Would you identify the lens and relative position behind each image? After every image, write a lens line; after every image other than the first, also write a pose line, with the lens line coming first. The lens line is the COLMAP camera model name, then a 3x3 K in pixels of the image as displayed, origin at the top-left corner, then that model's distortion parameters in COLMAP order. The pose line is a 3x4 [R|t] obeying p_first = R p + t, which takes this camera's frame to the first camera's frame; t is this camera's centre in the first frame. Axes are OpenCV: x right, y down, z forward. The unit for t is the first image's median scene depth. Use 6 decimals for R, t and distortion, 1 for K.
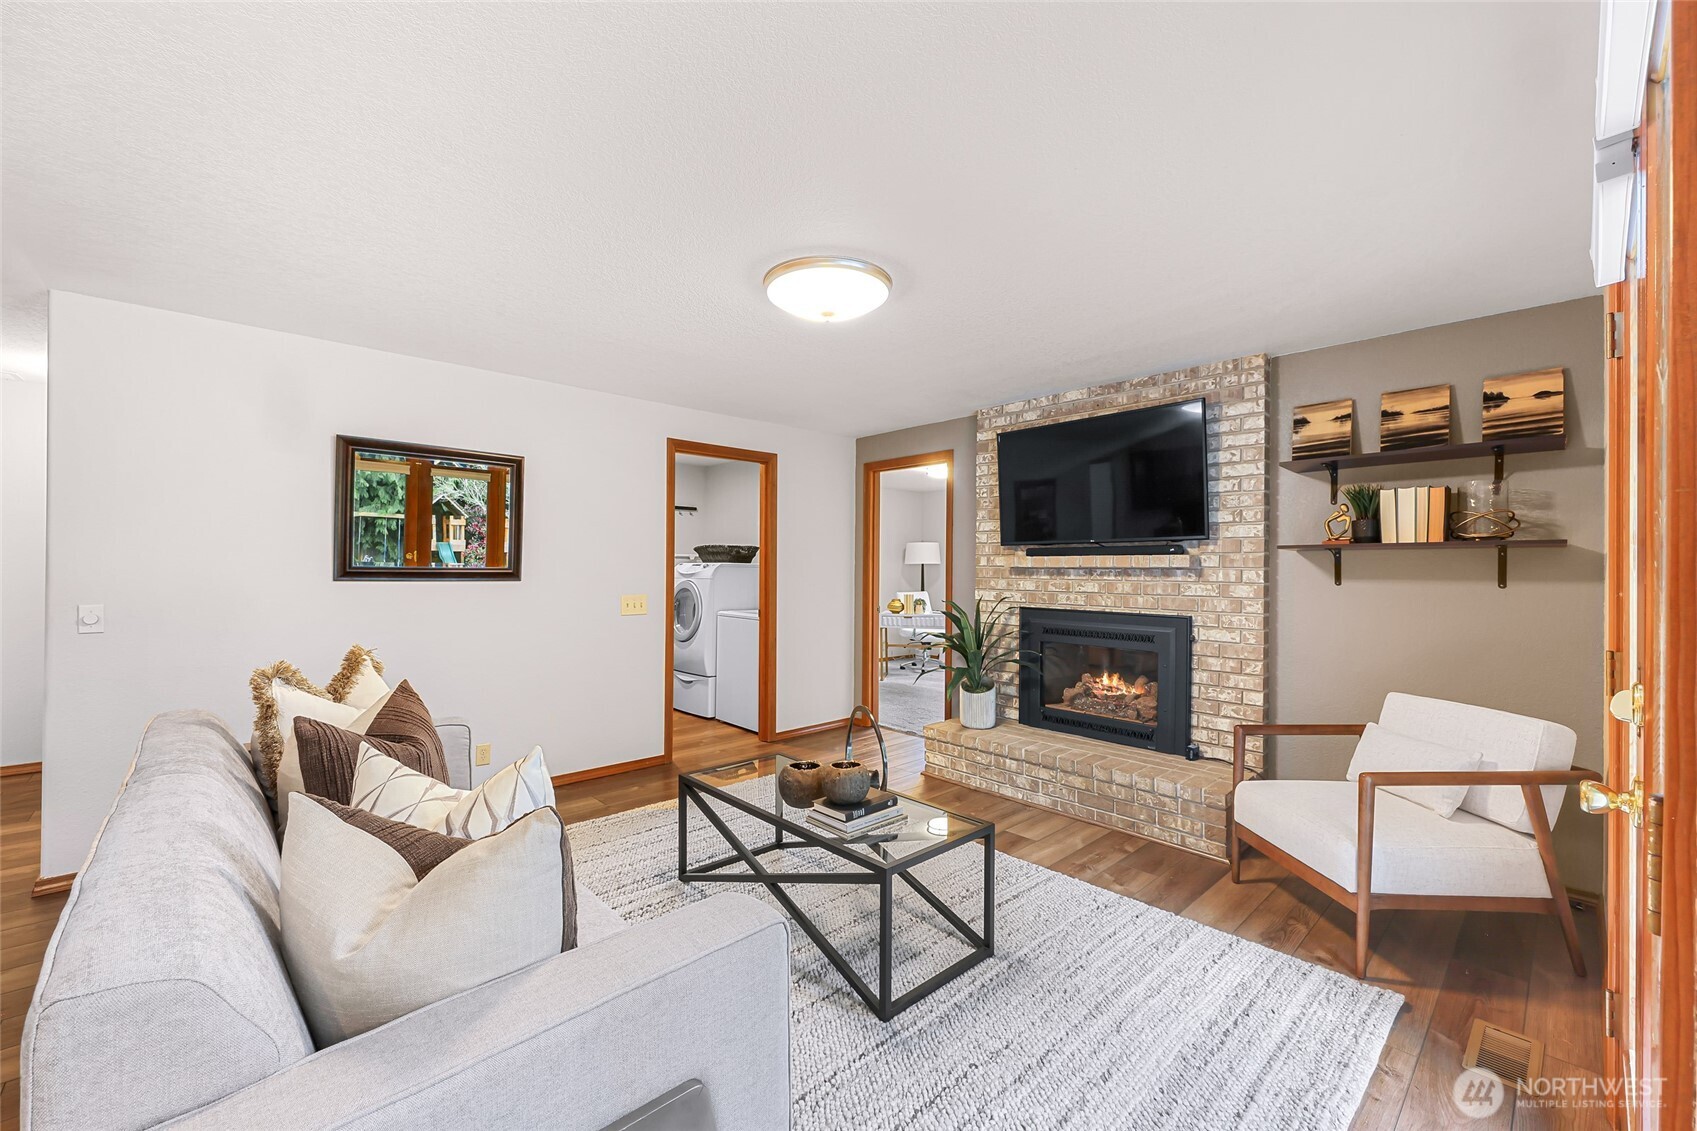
lens RADIAL K [[680.0, 0, 842.7], [0, 680.0, 567.3], [0, 0, 1]] dist [-0.000019, 0.000037]
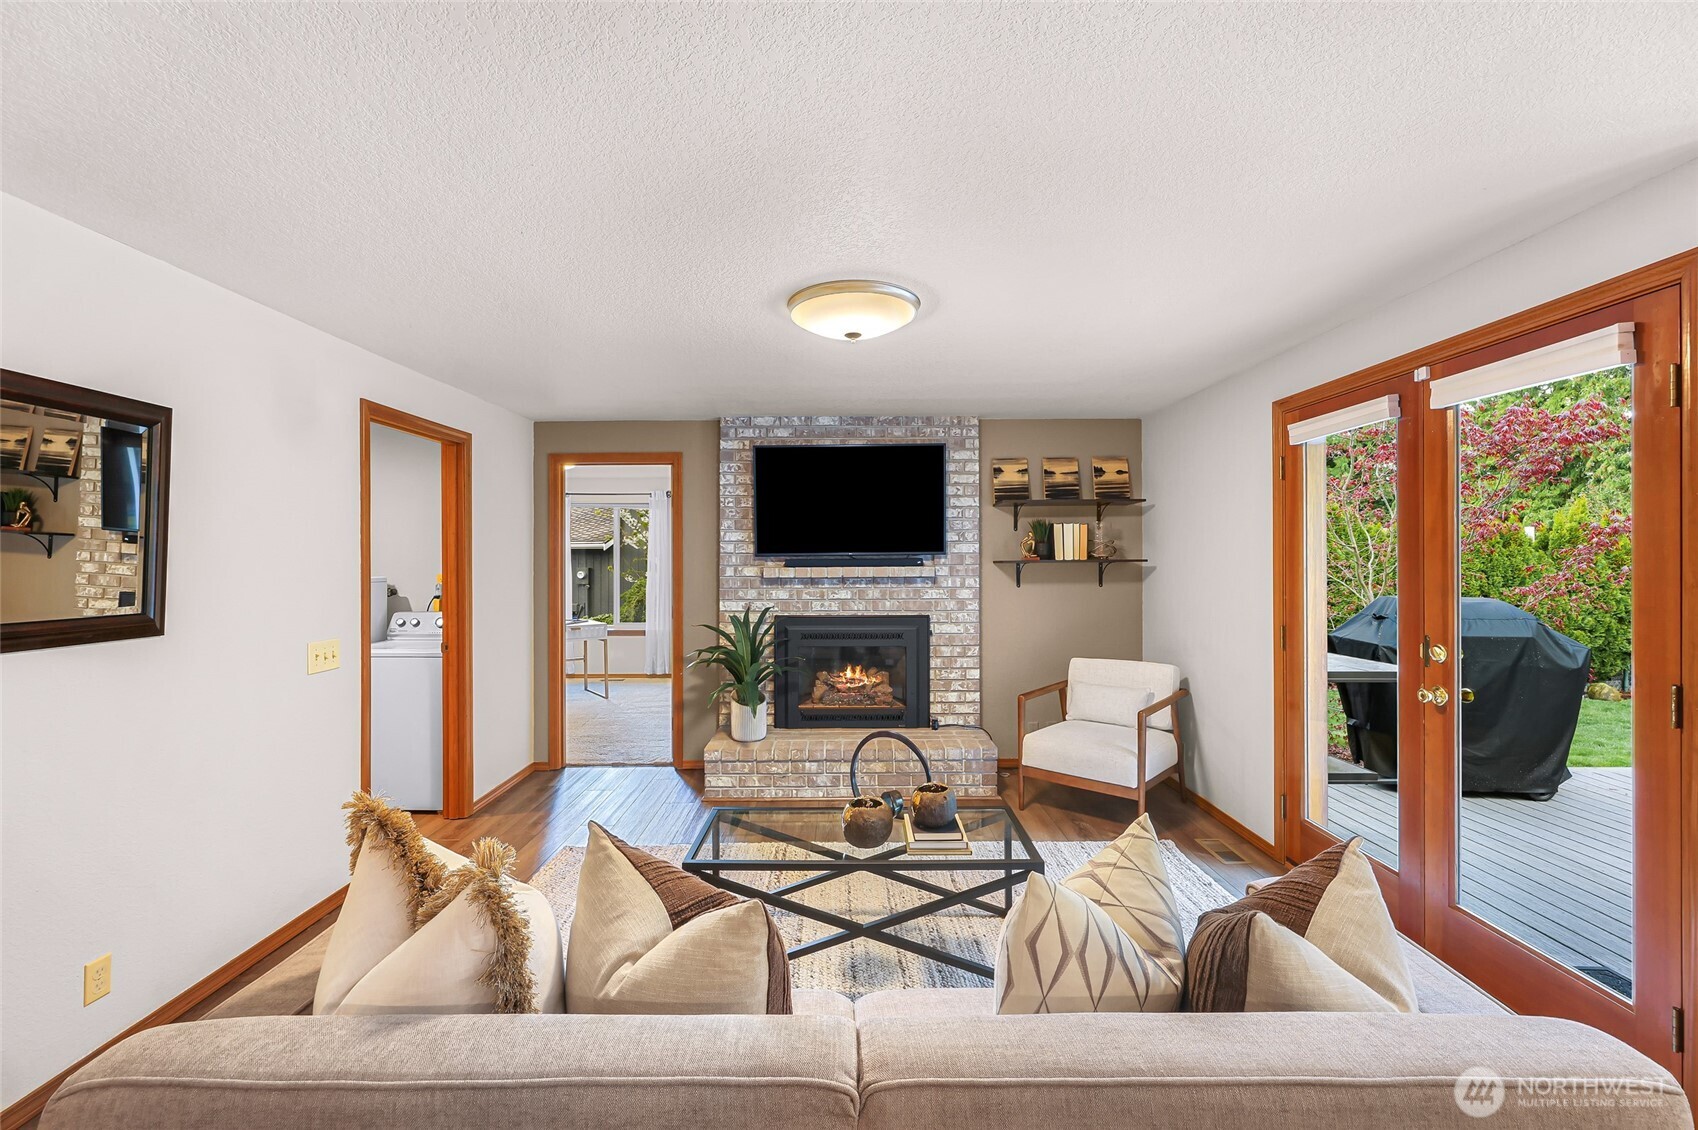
lens RADIAL K [[708.8, 0, 840.9], [0, 708.8, 559.9], [0, 0, 1]] dist [0.013339, -0.000020]
pose [[0.680394, -0.013083, 0.732729, -0.540421], [0.007942, 0.999914, 0.010479, -0.043792], [-0.732803, -0.001311, 0.680439, 0.223739]]
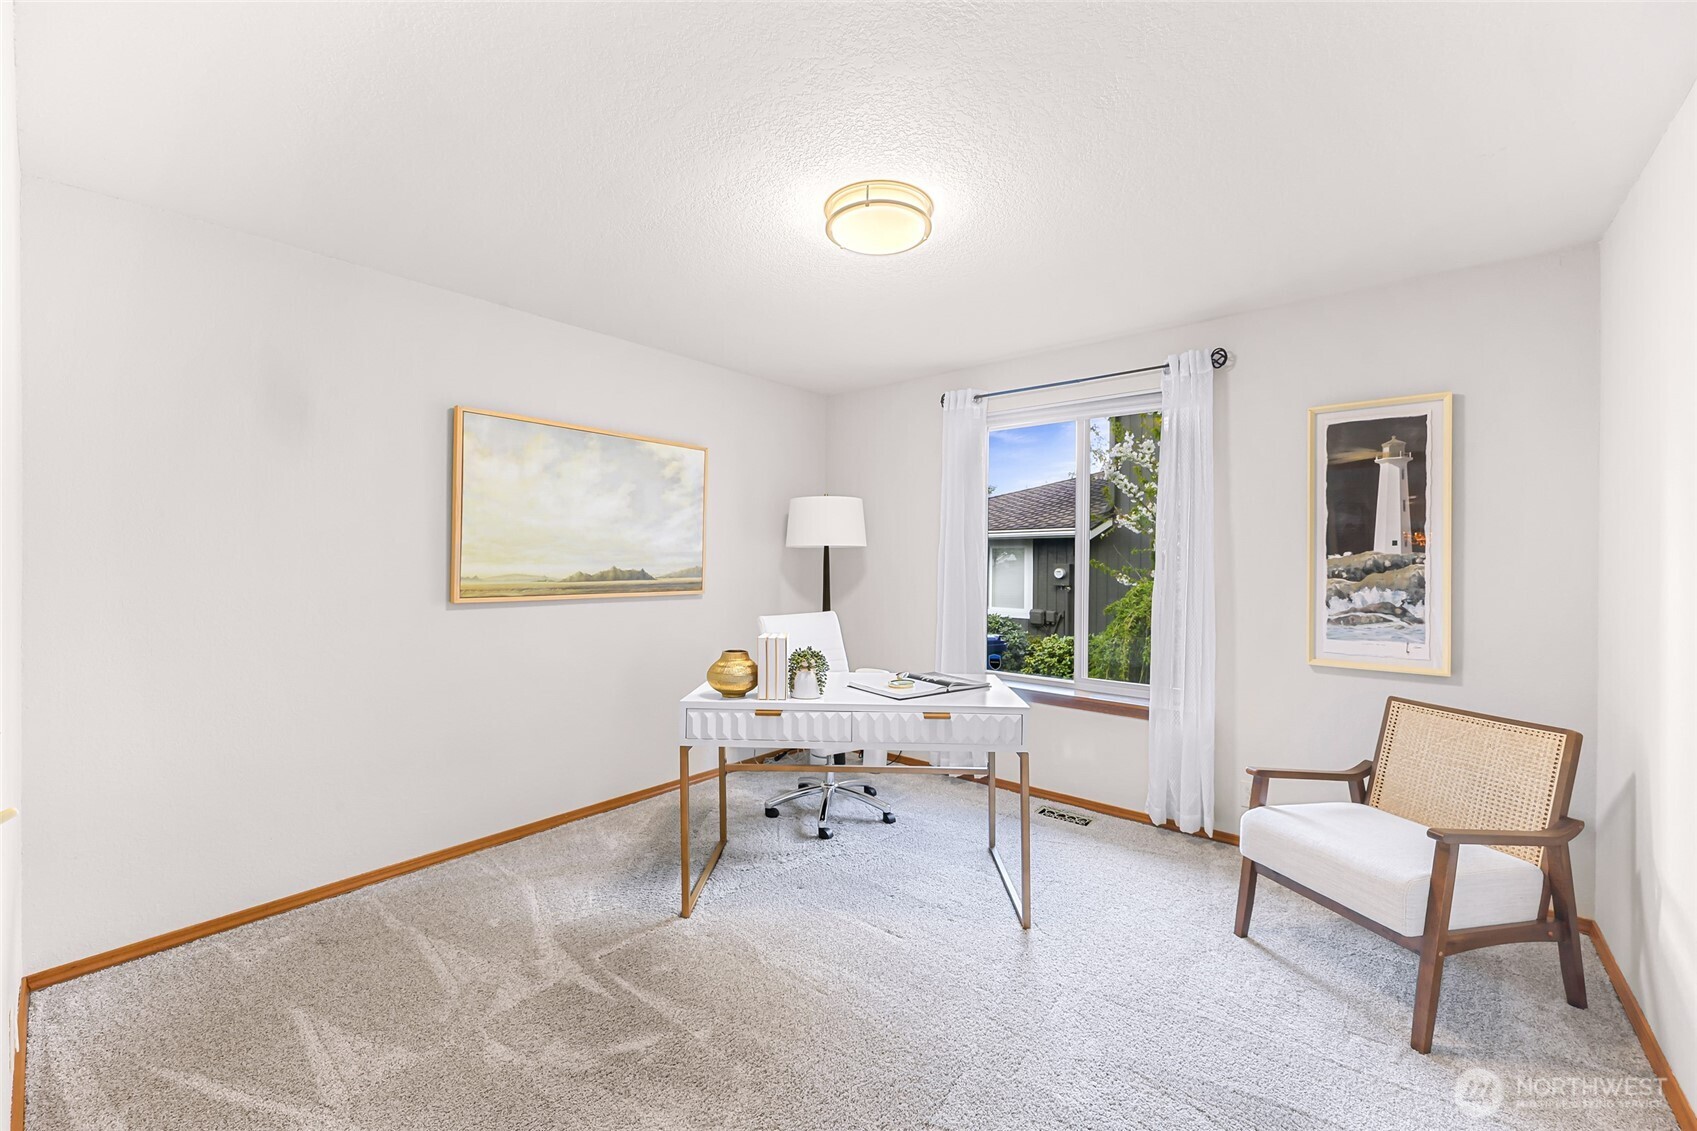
lens RADIAL K [[674.4, 0, 849.1], [0, 674.4, 557.6], [0, 0, 1]] dist [0.000048, 0.000015]
pose [[0.991278, -0.000592, 0.131787, 0.185839], [0.000477, 0.999999, 0.000906, 0.005351], [-0.131788, -0.000835, 0.991278, 1.398984]]
